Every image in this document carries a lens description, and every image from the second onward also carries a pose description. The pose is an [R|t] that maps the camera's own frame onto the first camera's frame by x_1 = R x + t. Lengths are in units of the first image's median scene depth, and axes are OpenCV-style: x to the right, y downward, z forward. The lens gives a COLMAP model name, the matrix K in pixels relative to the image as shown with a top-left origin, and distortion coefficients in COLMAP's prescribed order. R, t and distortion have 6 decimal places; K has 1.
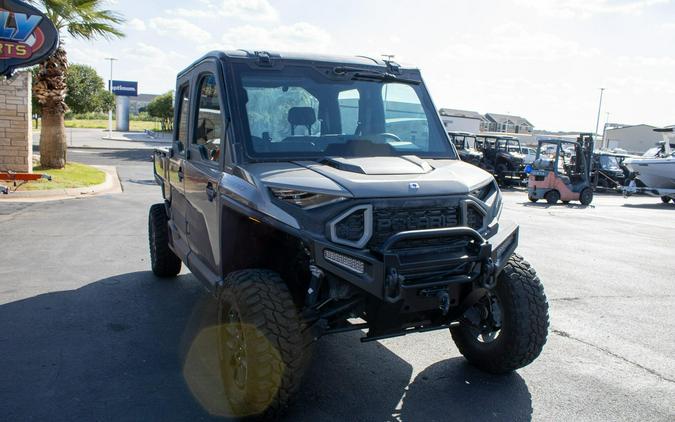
lens RADIAL K [[554.5, 0, 315.3], [0, 554.5, 224.5], [0, 0, 1]] dist [-0.067652, 0.005795]
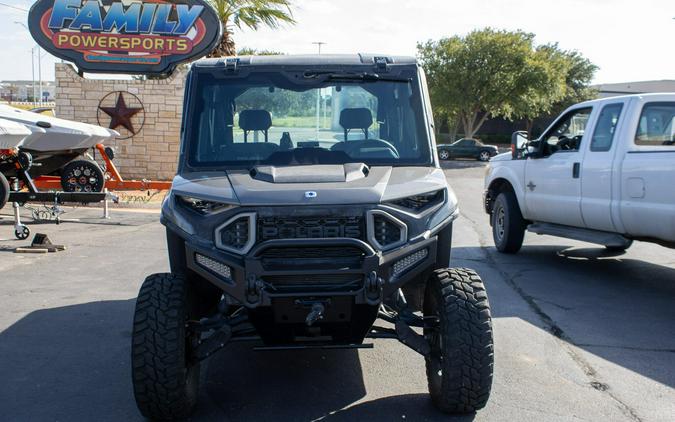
lens RADIAL K [[760.7, 0, 337.6], [0, 760.7, 211.8], [0, 0, 1]] dist [-0.105245, 0.000000]
pose [[0.928433, 0.016100, -0.371151, 0.686613], [-0.036685, 0.998151, -0.048469, 0.022313], [0.369685, 0.058616, 0.927307, -0.207440]]
